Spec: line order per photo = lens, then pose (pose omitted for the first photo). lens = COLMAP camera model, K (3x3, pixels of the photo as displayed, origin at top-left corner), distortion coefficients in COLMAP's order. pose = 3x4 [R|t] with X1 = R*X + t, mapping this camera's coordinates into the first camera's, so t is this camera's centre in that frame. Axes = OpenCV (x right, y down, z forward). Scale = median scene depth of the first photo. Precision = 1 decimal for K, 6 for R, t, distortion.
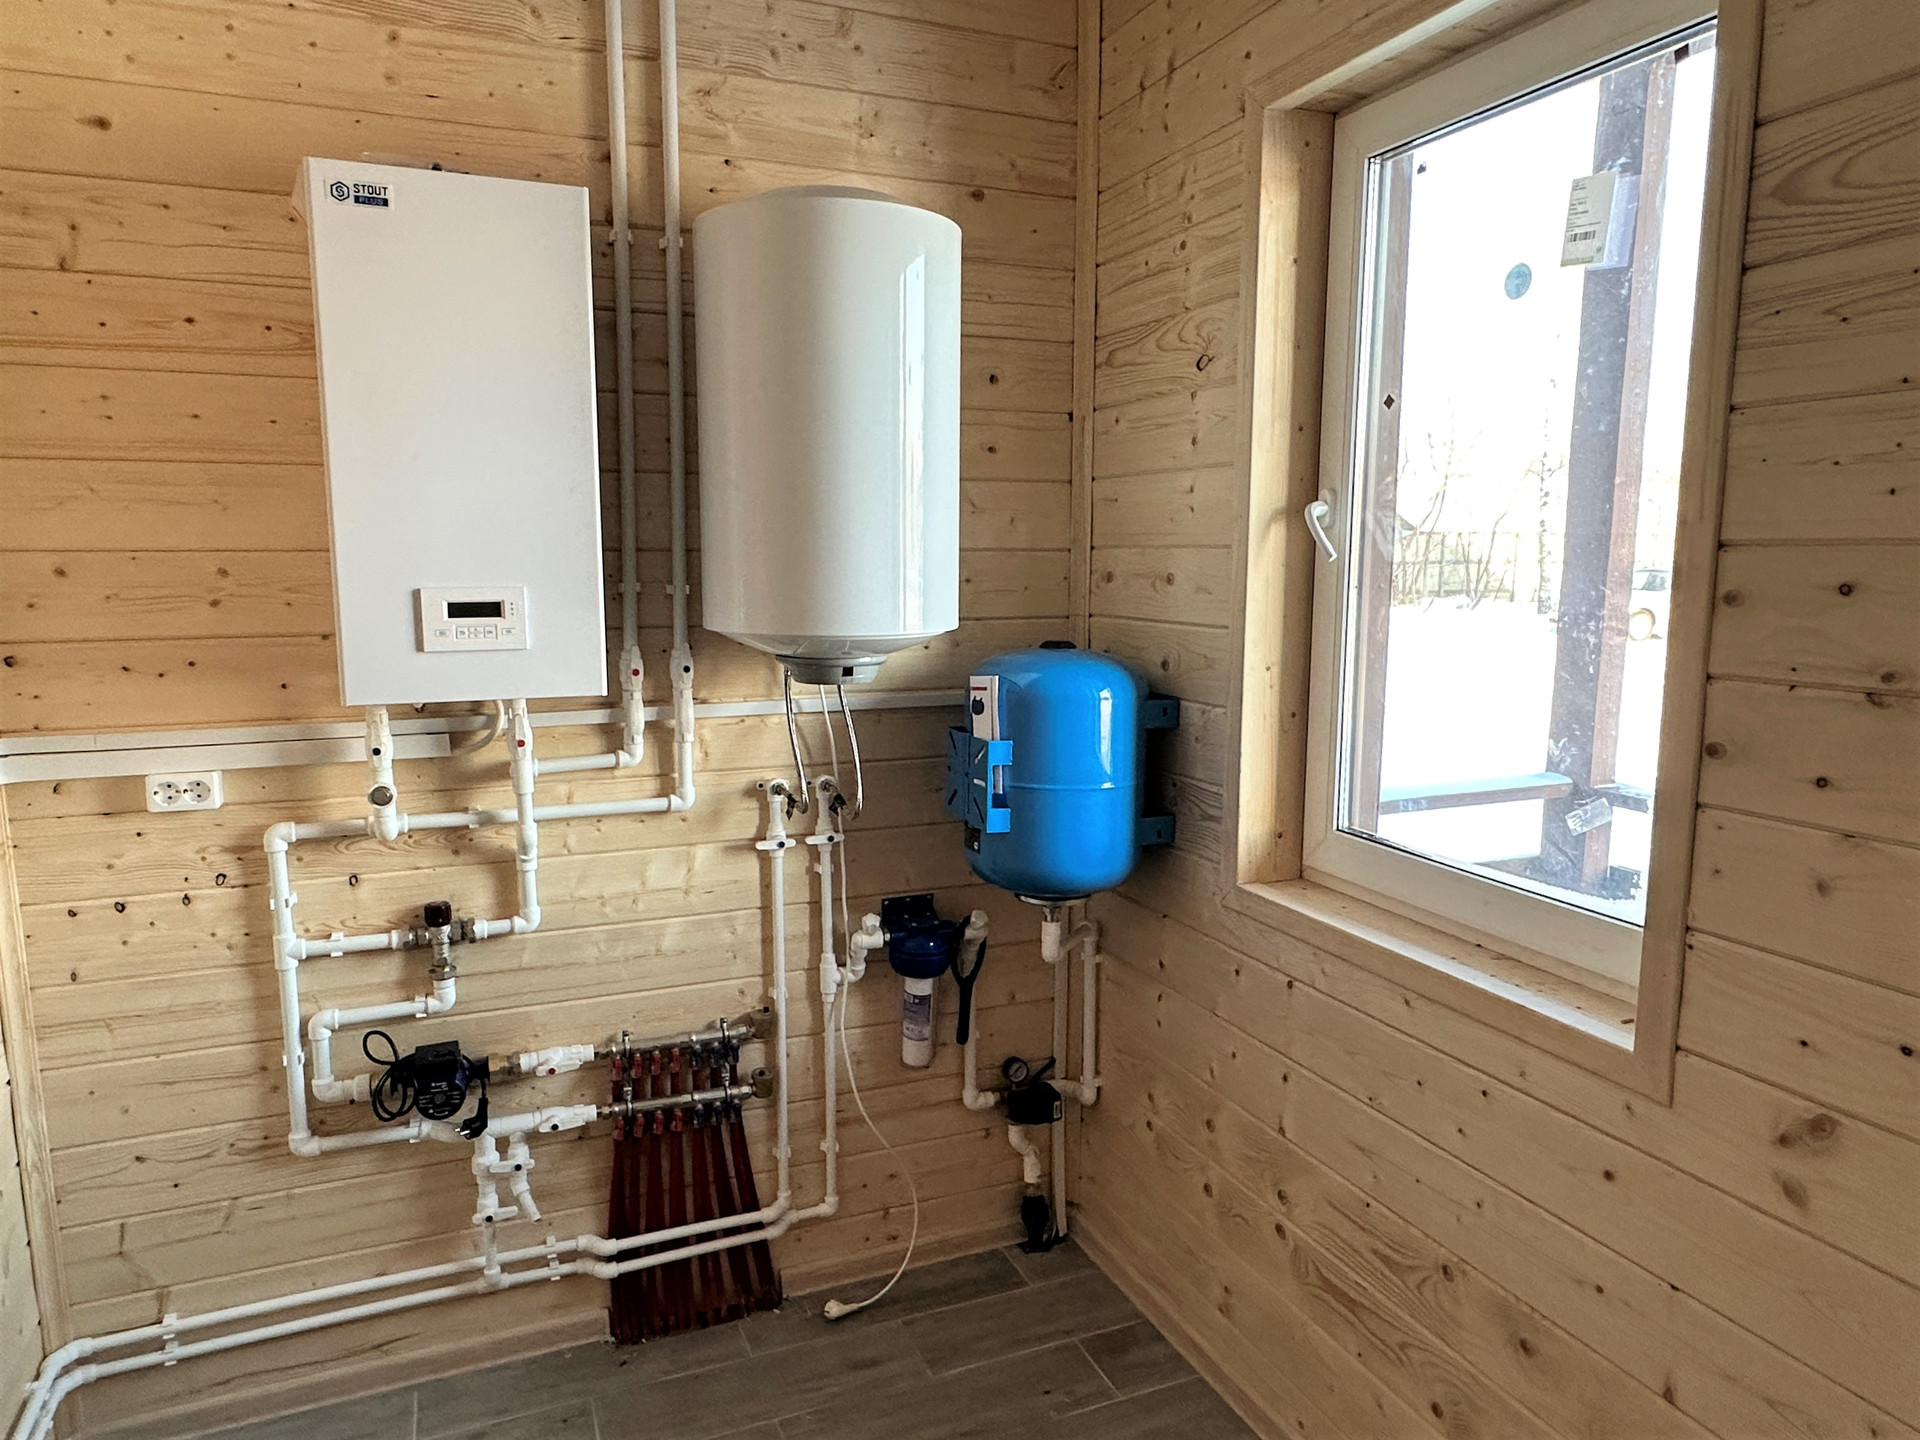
lens RADIAL K [[1212.5, 0, 972.7], [0, 1212.5, 724.3], [0, 0, 1]] dist [-0.004708, 0.002388]
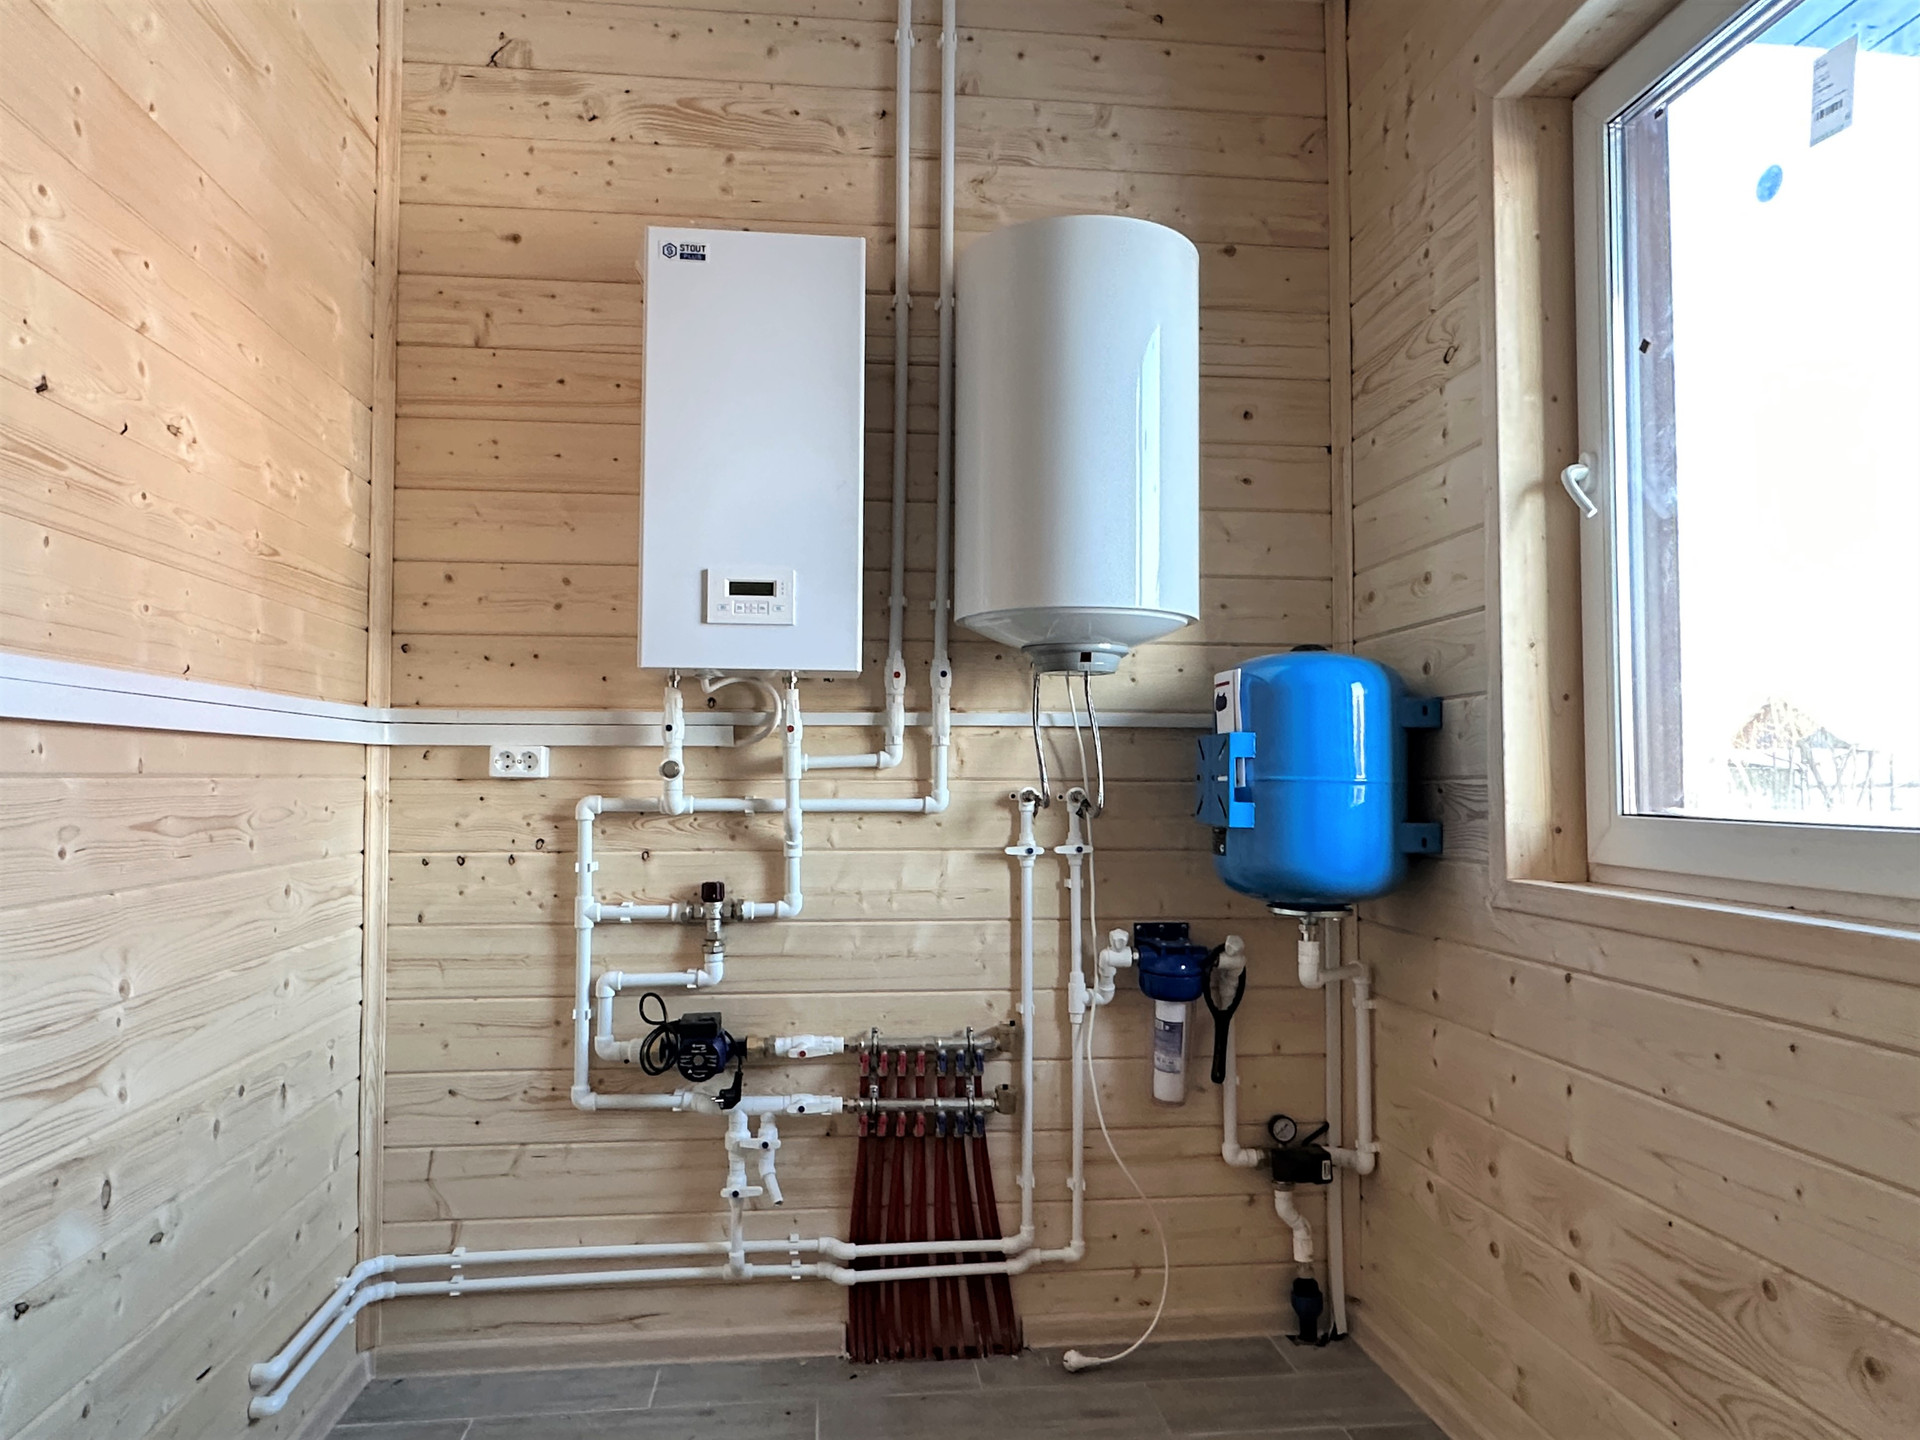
lens RADIAL K [[1212.5, 0, 977.0], [0, 1212.5, 729.9], [0, 0, 1]] dist [-0.004708, 0.002388]
pose [[0.960121, -0.015449, -0.279157, 0.090843], [-0.037667, 0.982222, -0.183907, 0.201910], [0.277035, 0.187088, 0.942470, 0.012825]]
